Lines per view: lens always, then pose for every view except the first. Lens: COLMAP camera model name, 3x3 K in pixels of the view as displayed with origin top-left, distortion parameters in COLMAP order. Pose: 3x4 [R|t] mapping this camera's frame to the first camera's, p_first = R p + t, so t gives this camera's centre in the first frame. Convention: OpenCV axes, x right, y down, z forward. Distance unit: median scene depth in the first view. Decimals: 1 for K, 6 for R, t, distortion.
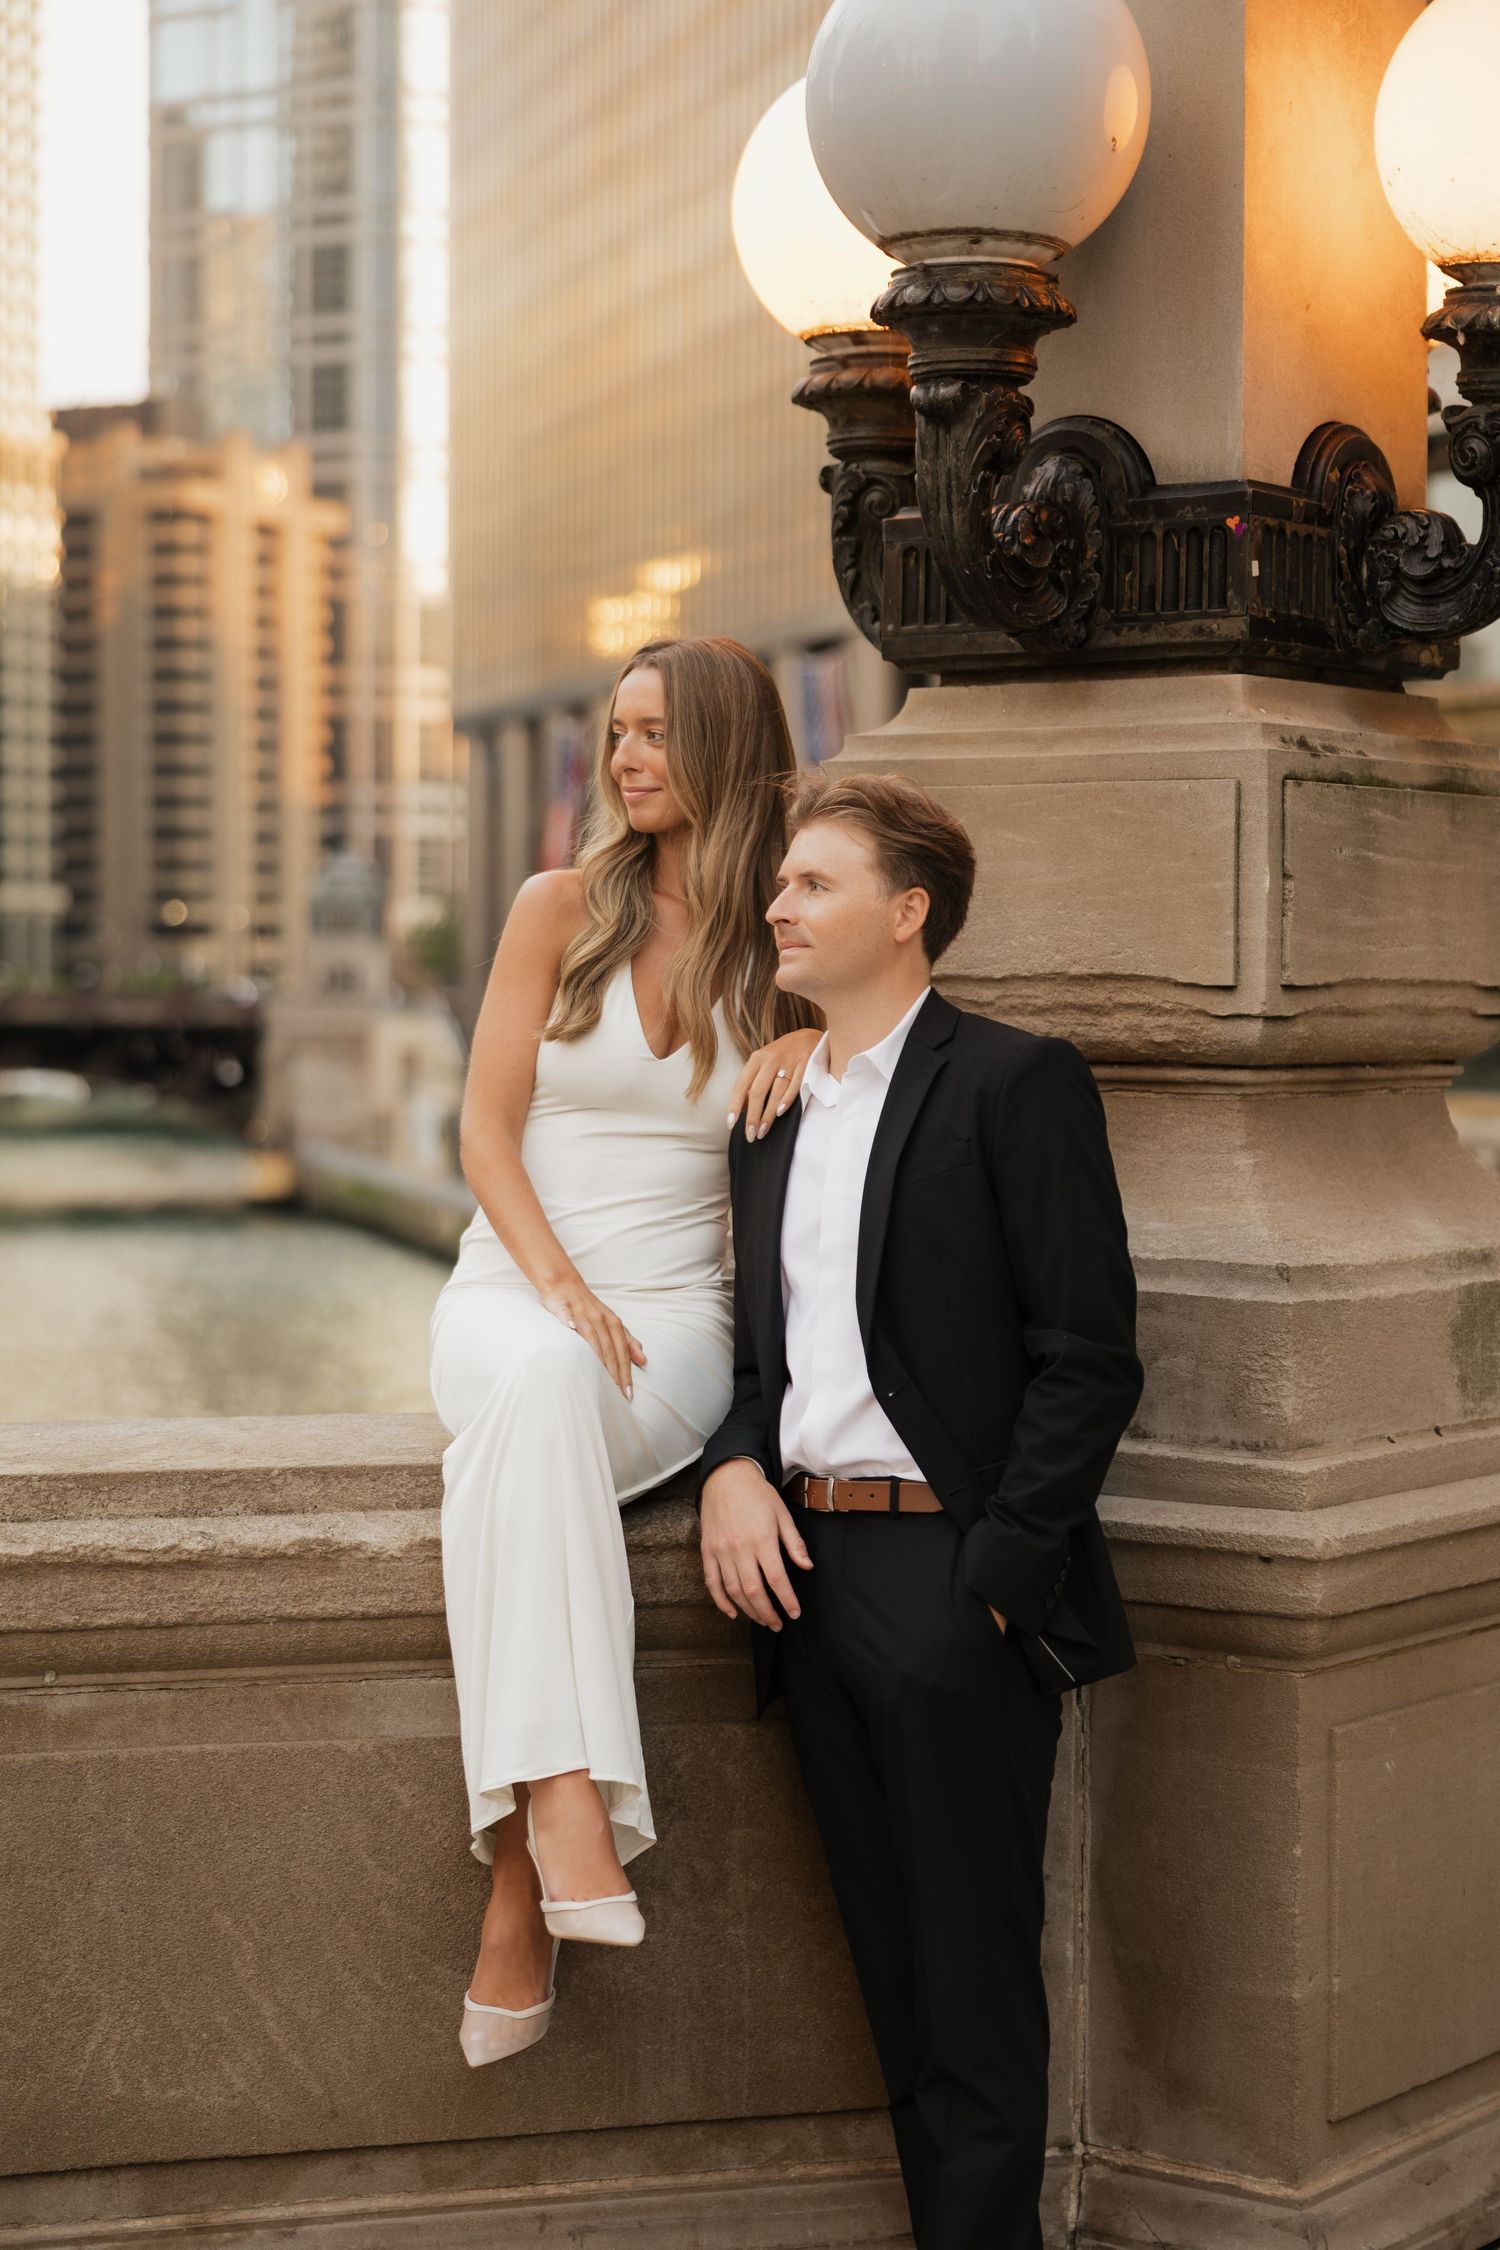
lens RADIAL K [[4191.9, 0, 787.8], [0, 4191.9, 1186.6], [0, 0, 1]] dist [0.017610, 0.000000]
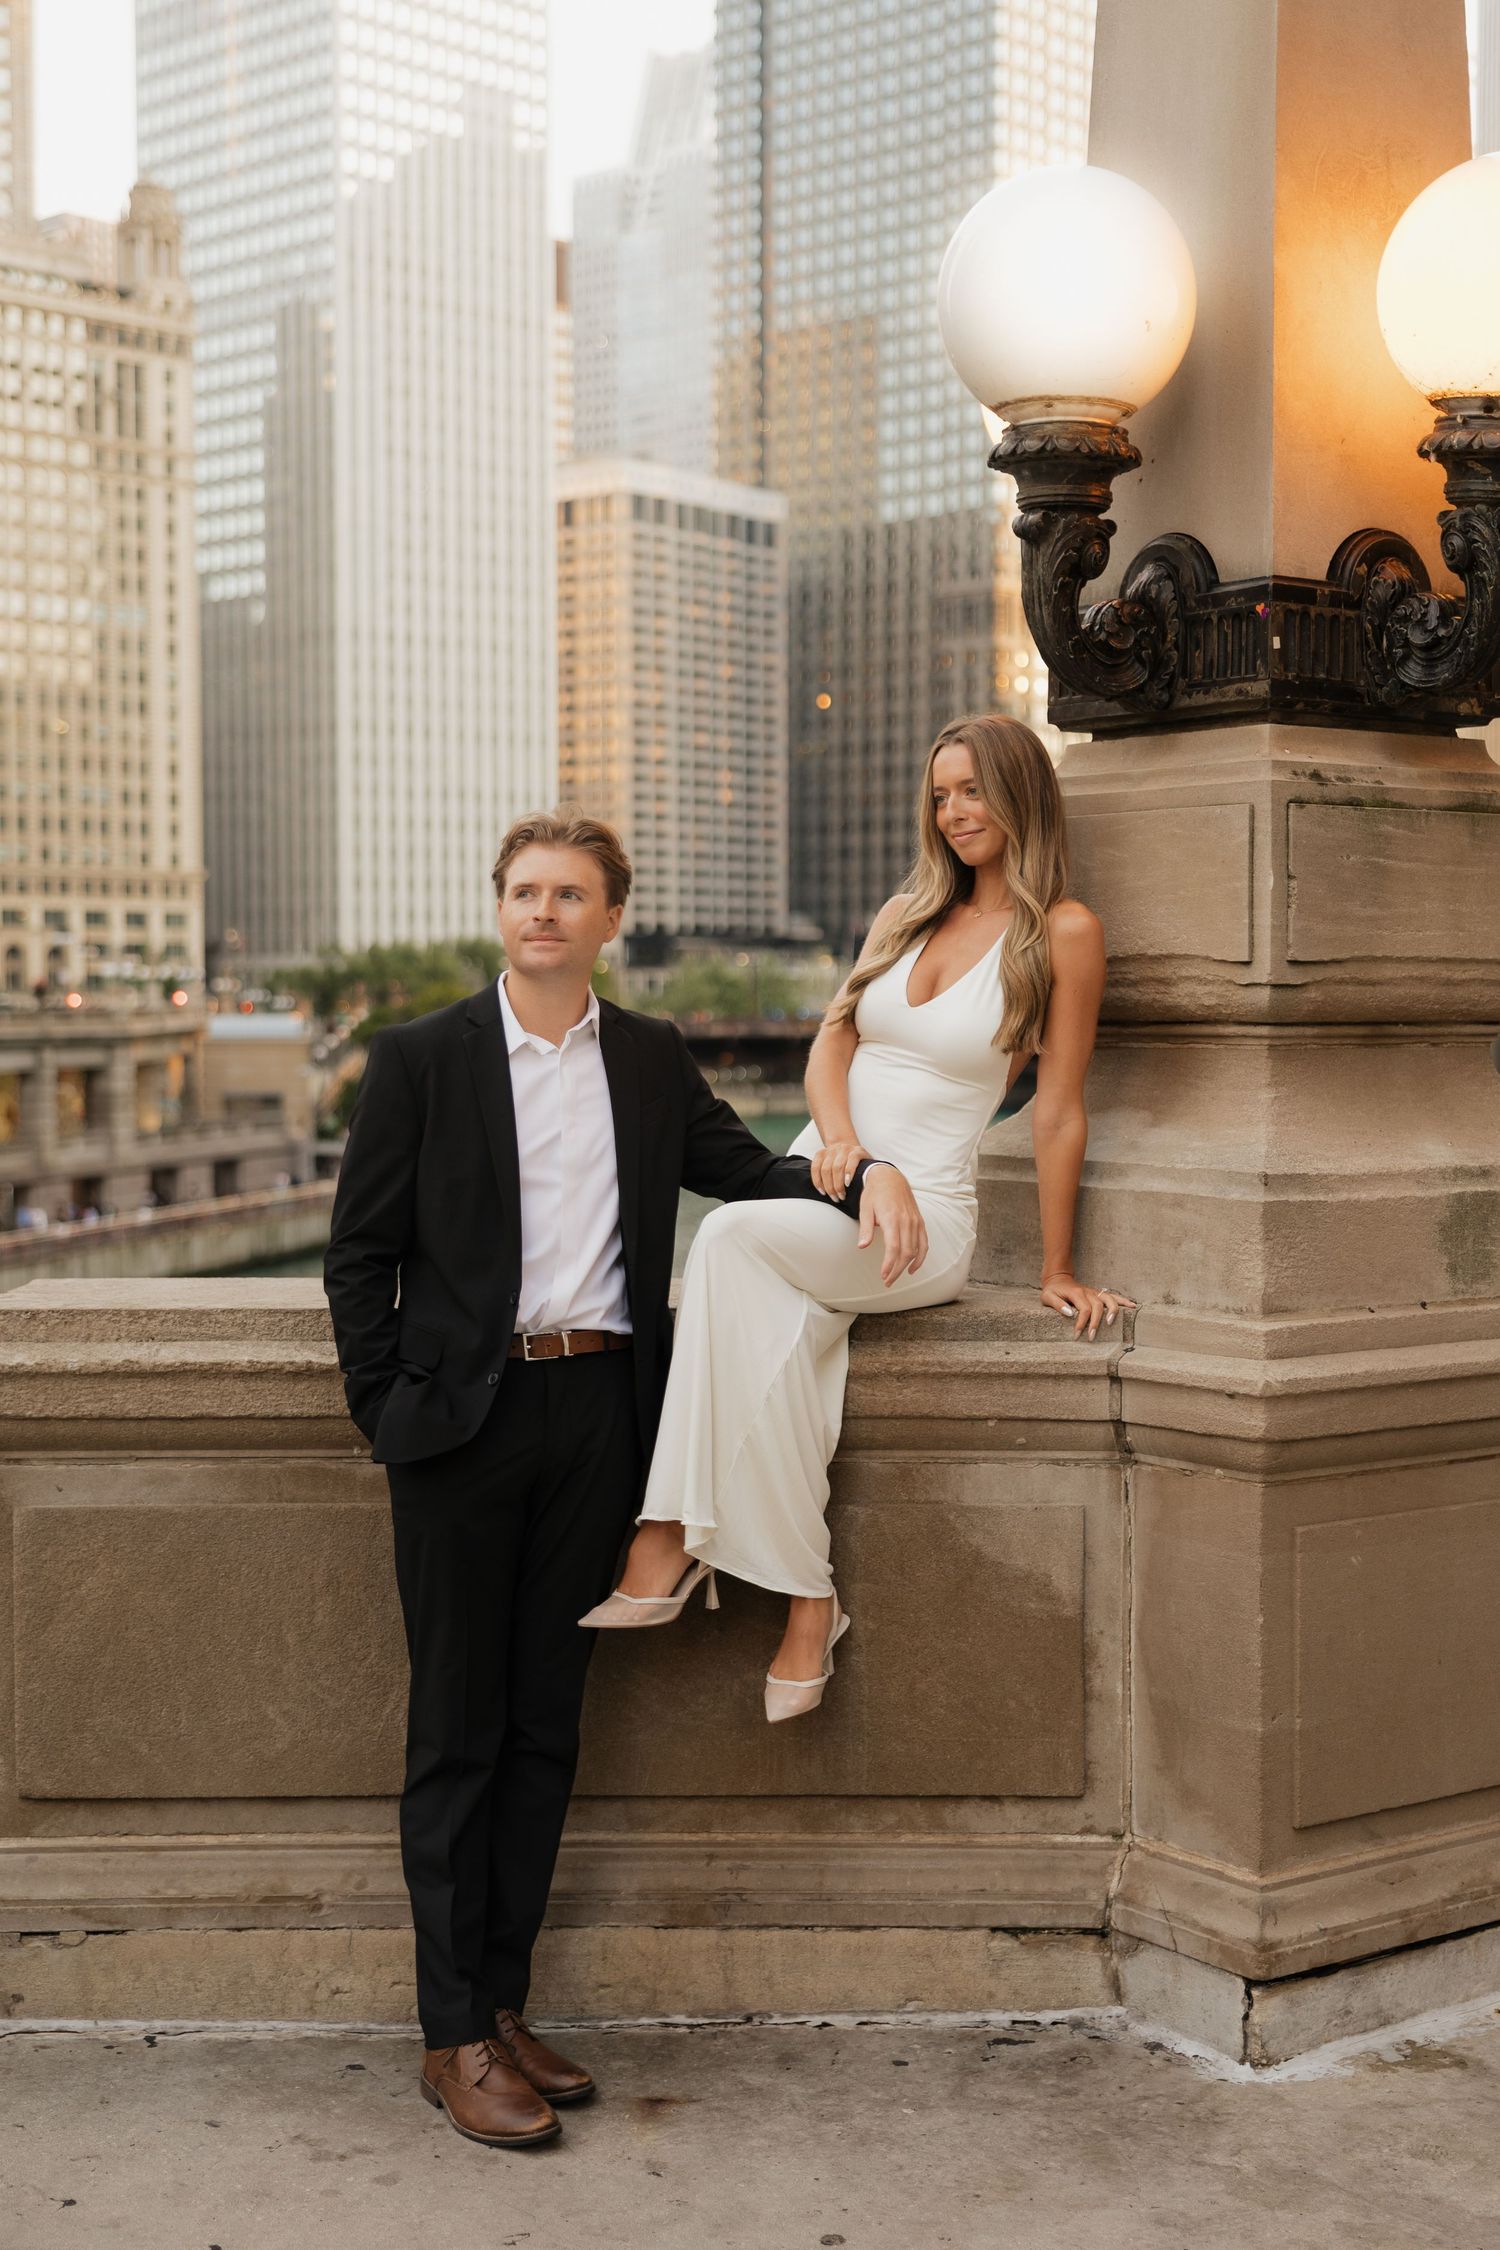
lens RADIAL K [[3134.7, 0, 817.4], [0, 3134.7, 1177.6], [0, 0, 1]] dist [0.015393, 0.000000]
pose [[0.956609, 0.009724, -0.291212, 0.260864], [-0.008346, 0.999947, 0.005973, 0.014910], [0.291255, -0.003284, 0.956640, 0.021209]]
